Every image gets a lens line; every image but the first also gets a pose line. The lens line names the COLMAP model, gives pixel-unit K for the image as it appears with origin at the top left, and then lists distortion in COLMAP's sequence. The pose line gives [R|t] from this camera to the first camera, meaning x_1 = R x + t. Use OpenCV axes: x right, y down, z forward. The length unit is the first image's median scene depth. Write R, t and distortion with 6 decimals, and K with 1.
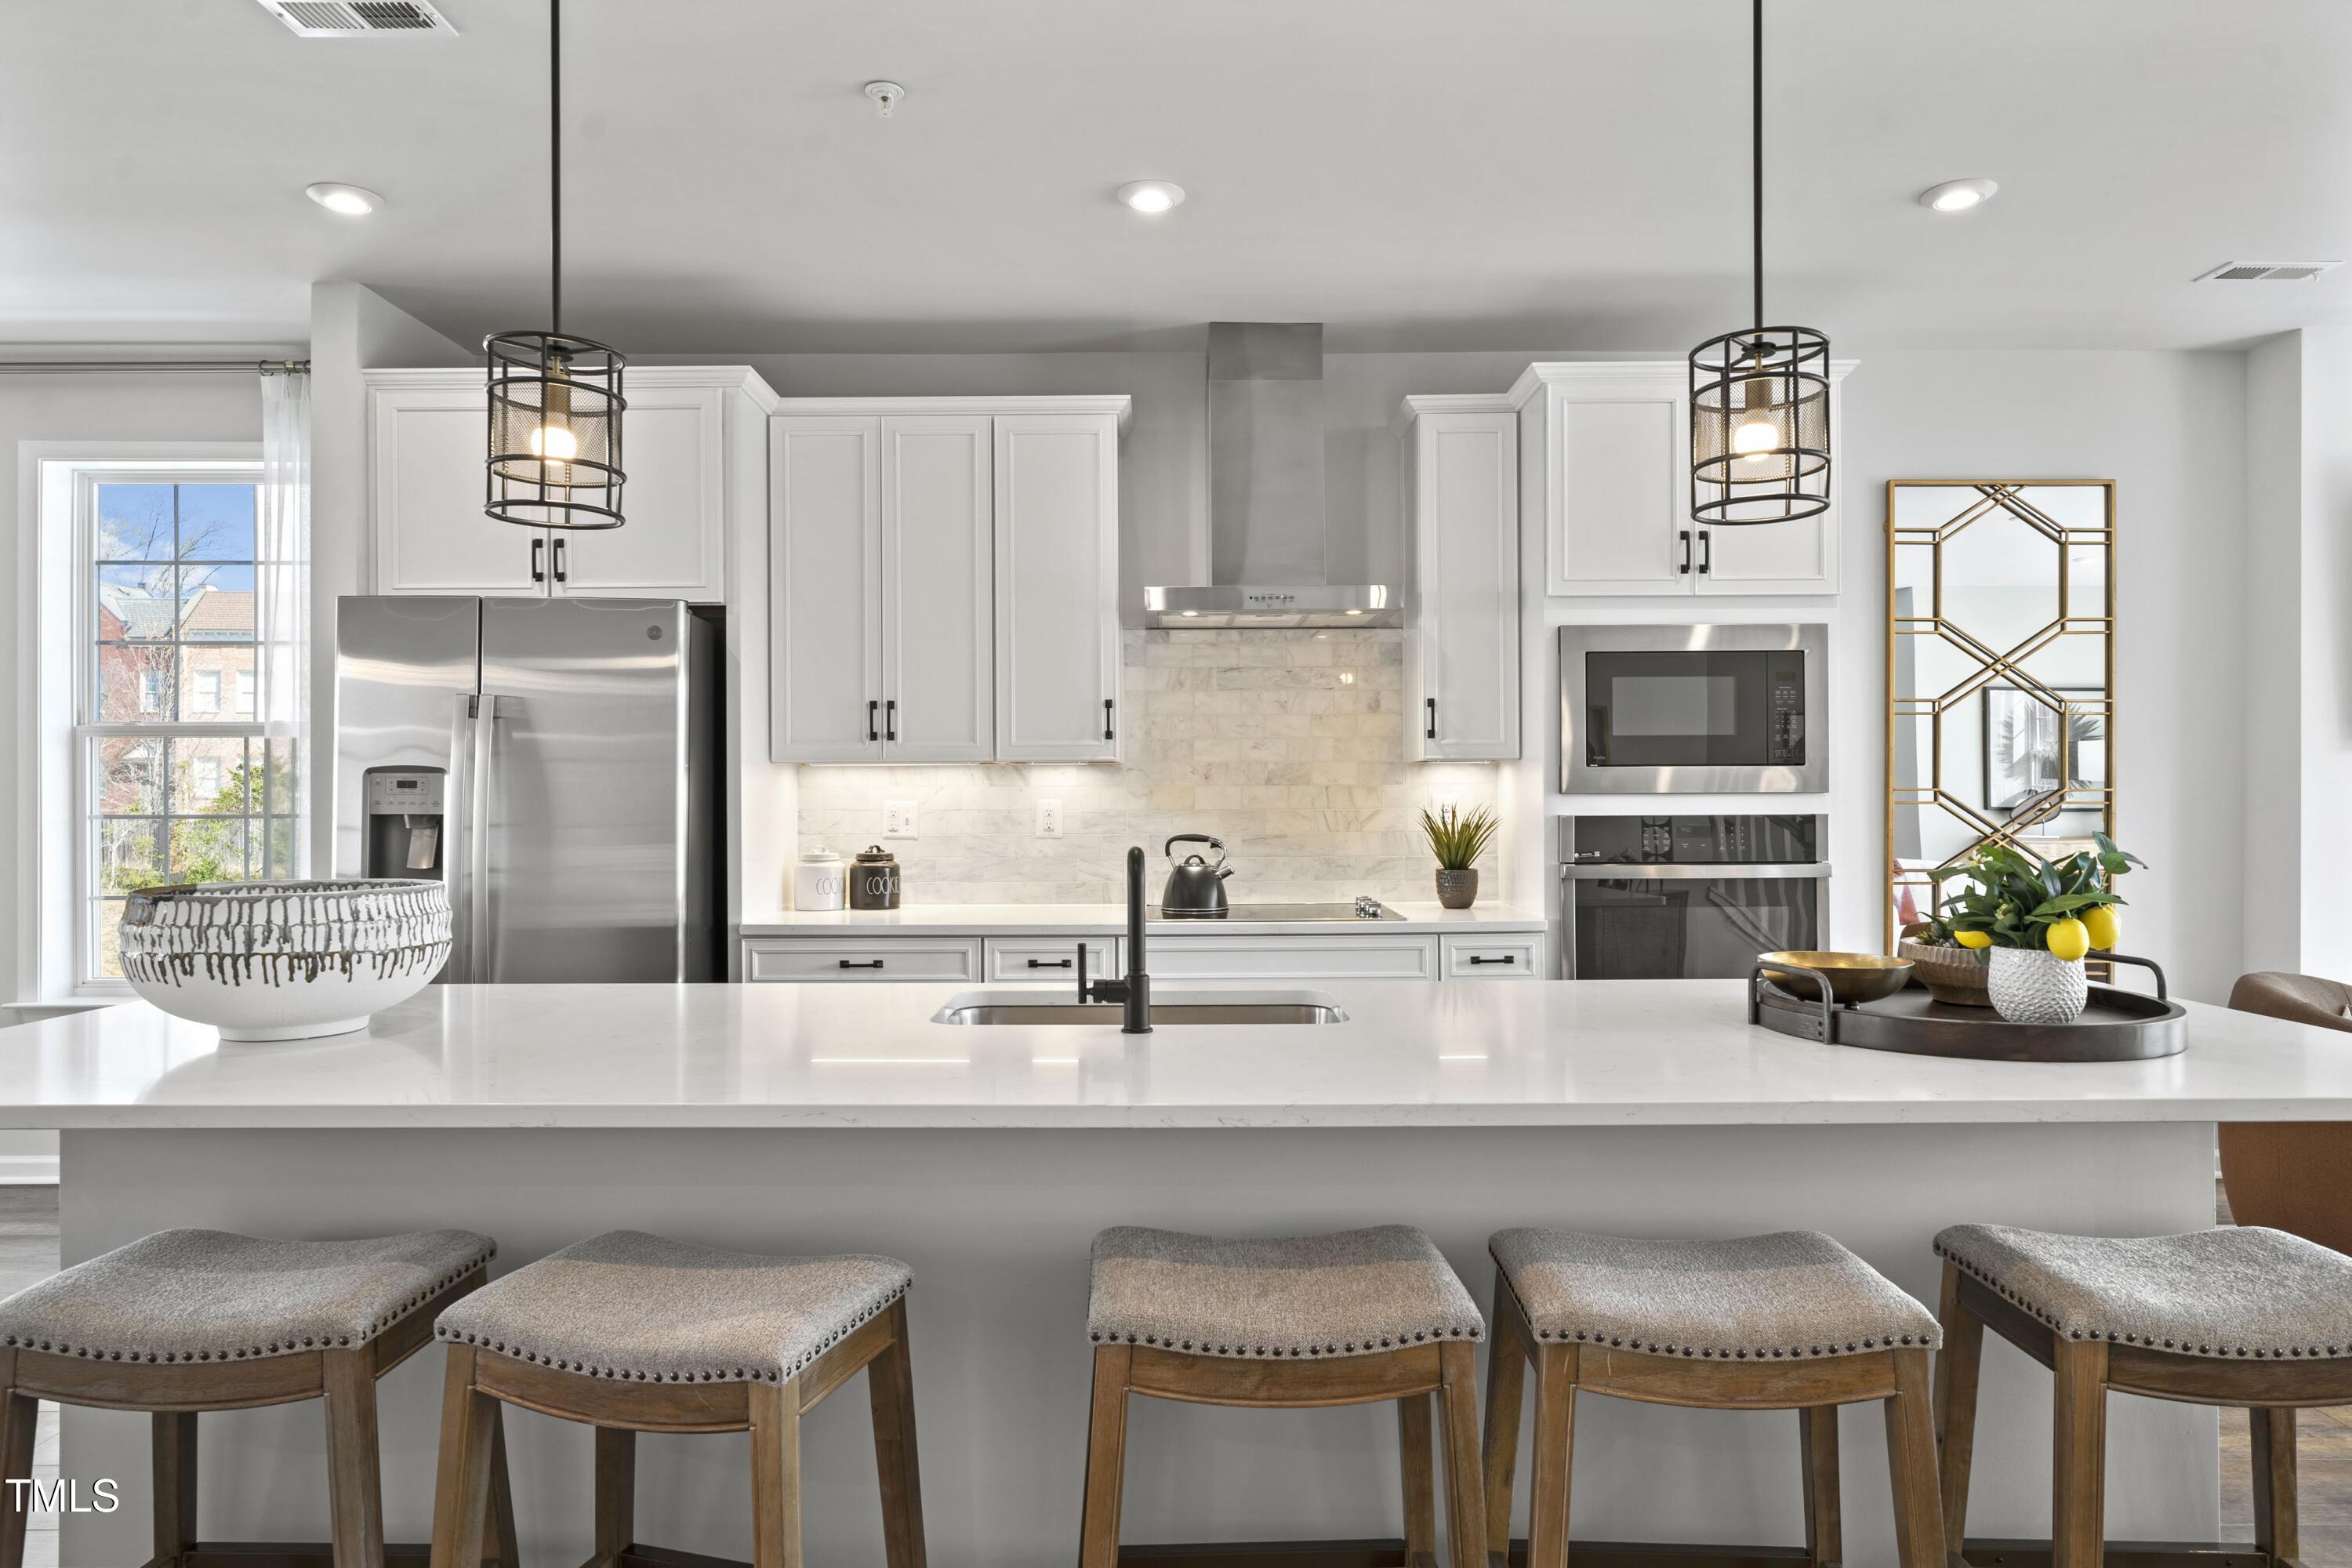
lens RADIAL K [[1398.7, 0, 1176.8], [0, 1398.7, 789.8], [0, 0, 1]] dist [0.005333, 0.000223]
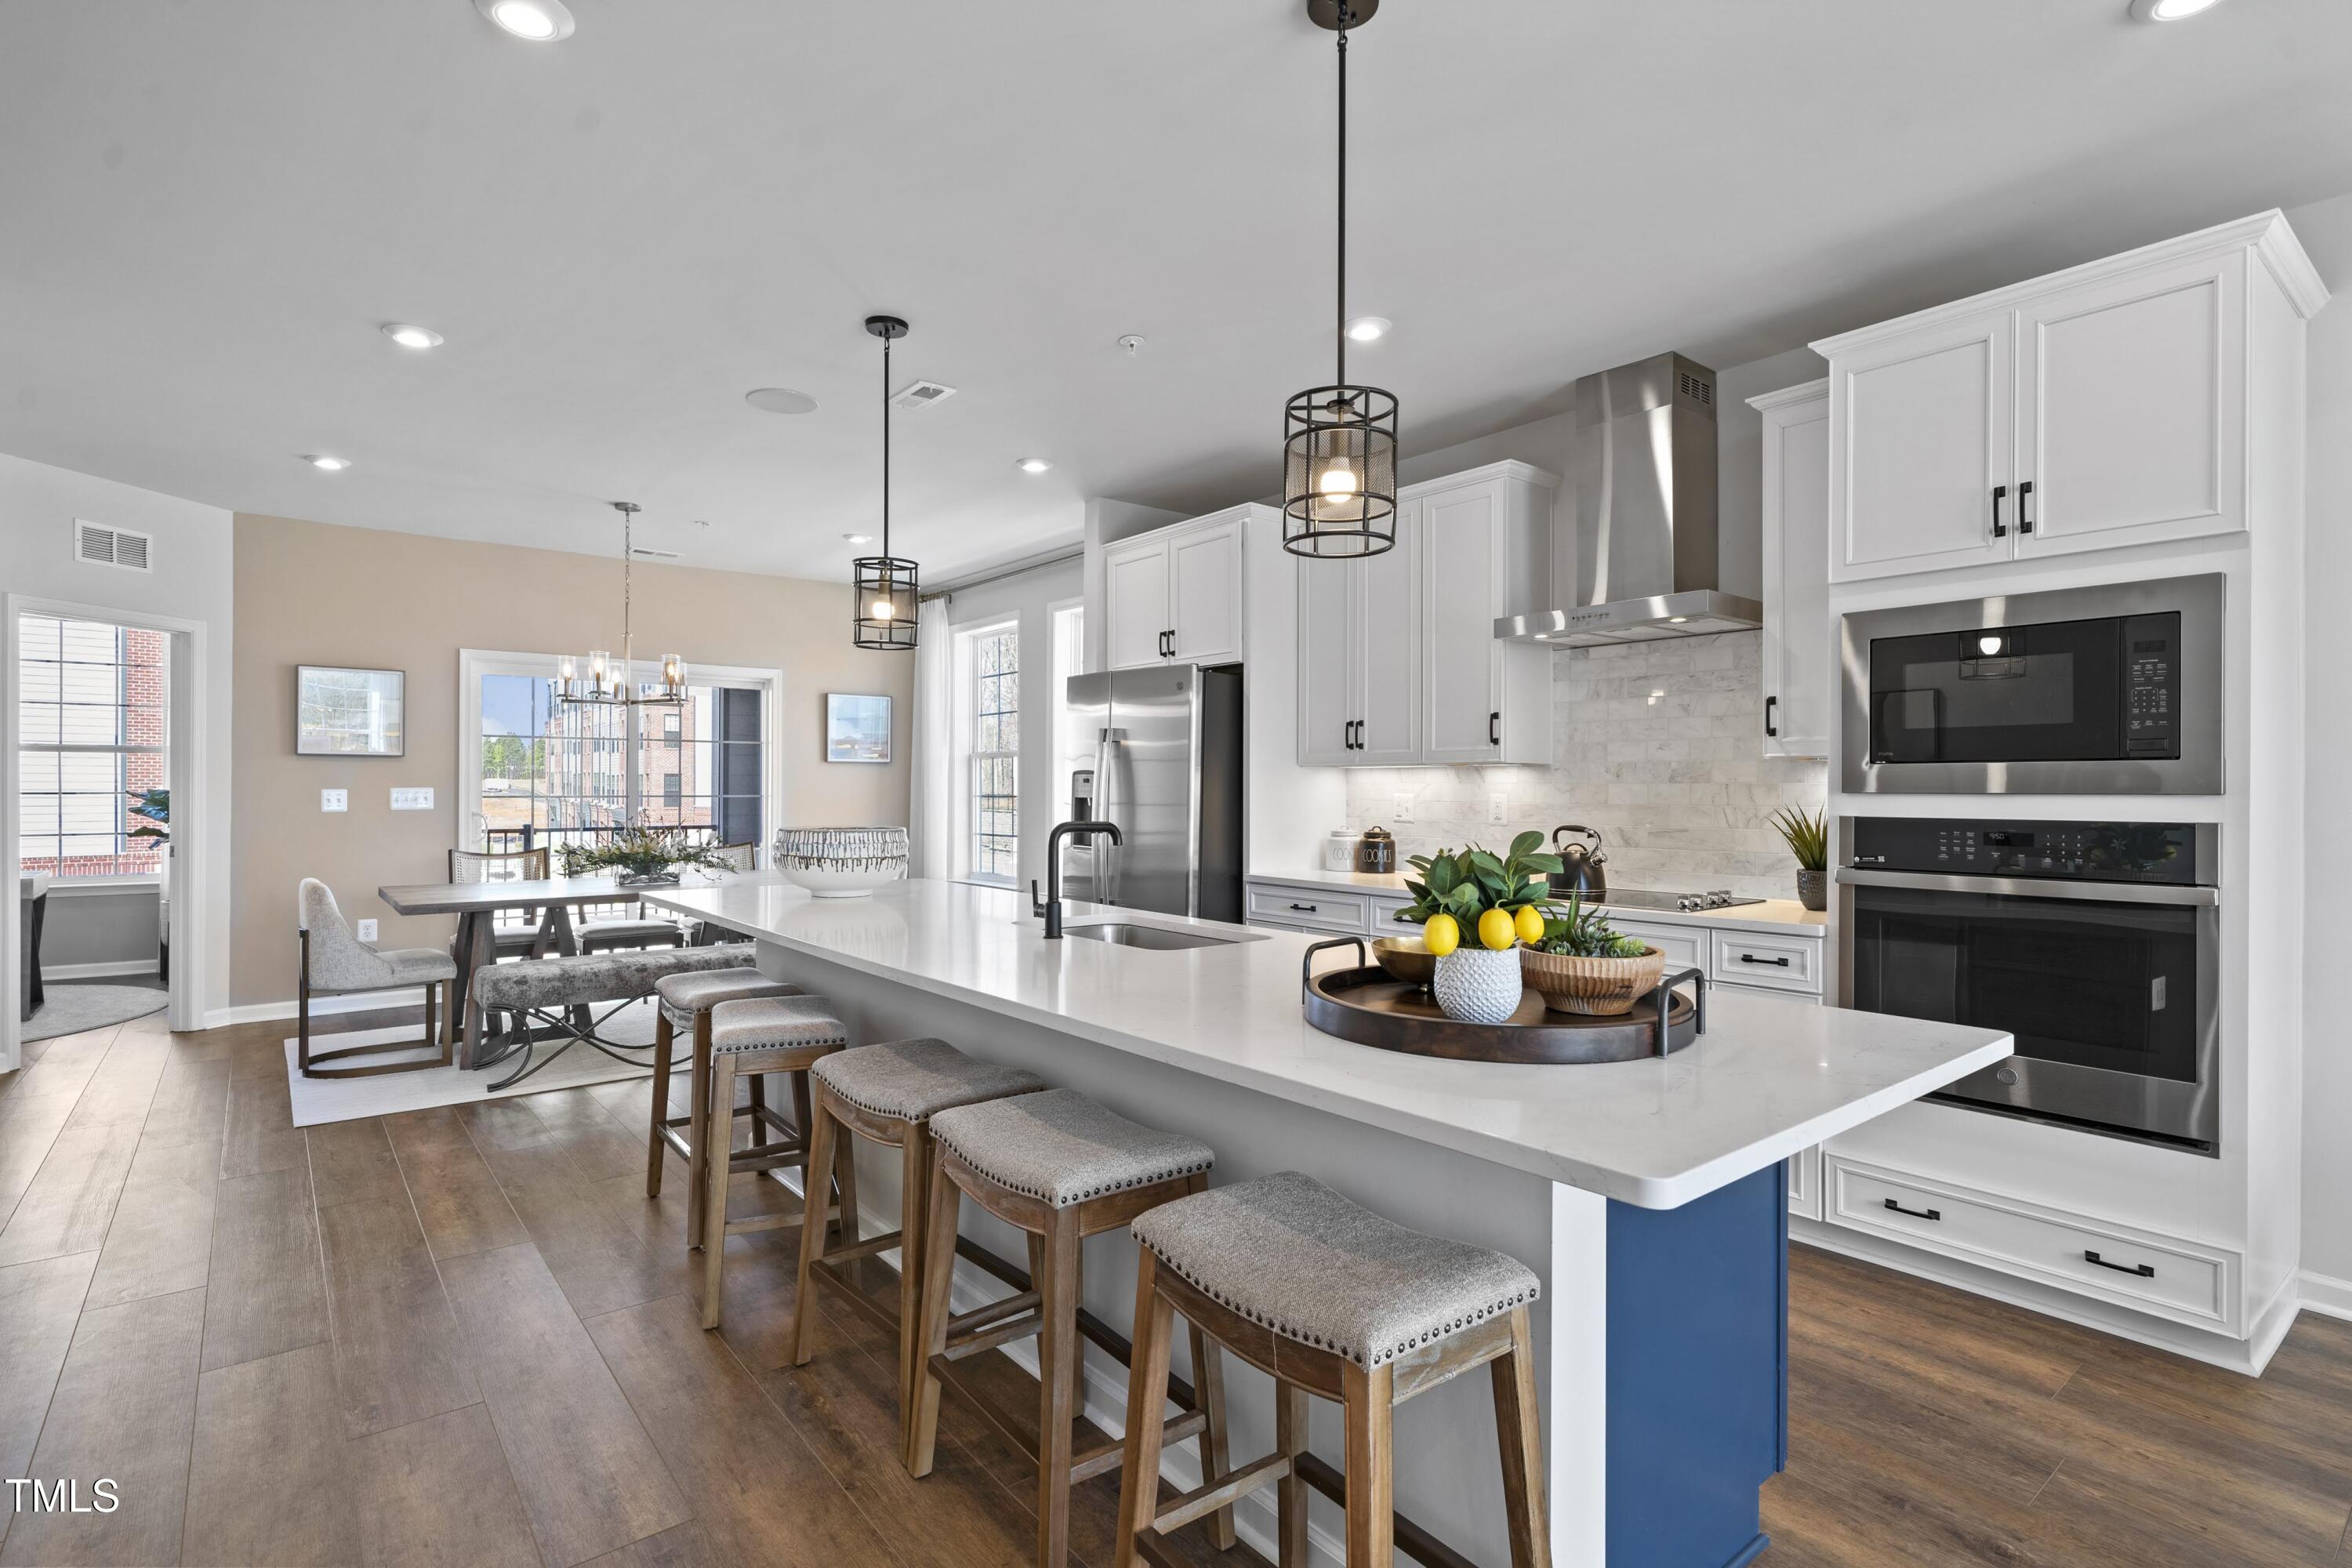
lens RADIAL K [[1146.9, 0, 1178.3], [0, 1146.9, 788.5], [0, 0, 1]] dist [0.000086, -0.000264]
pose [[0.623492, 0.007372, -0.781795, 0.545024], [-0.005846, 0.999972, 0.004767, -0.001021], [0.781808, 0.001598, 0.623517, 0.155627]]
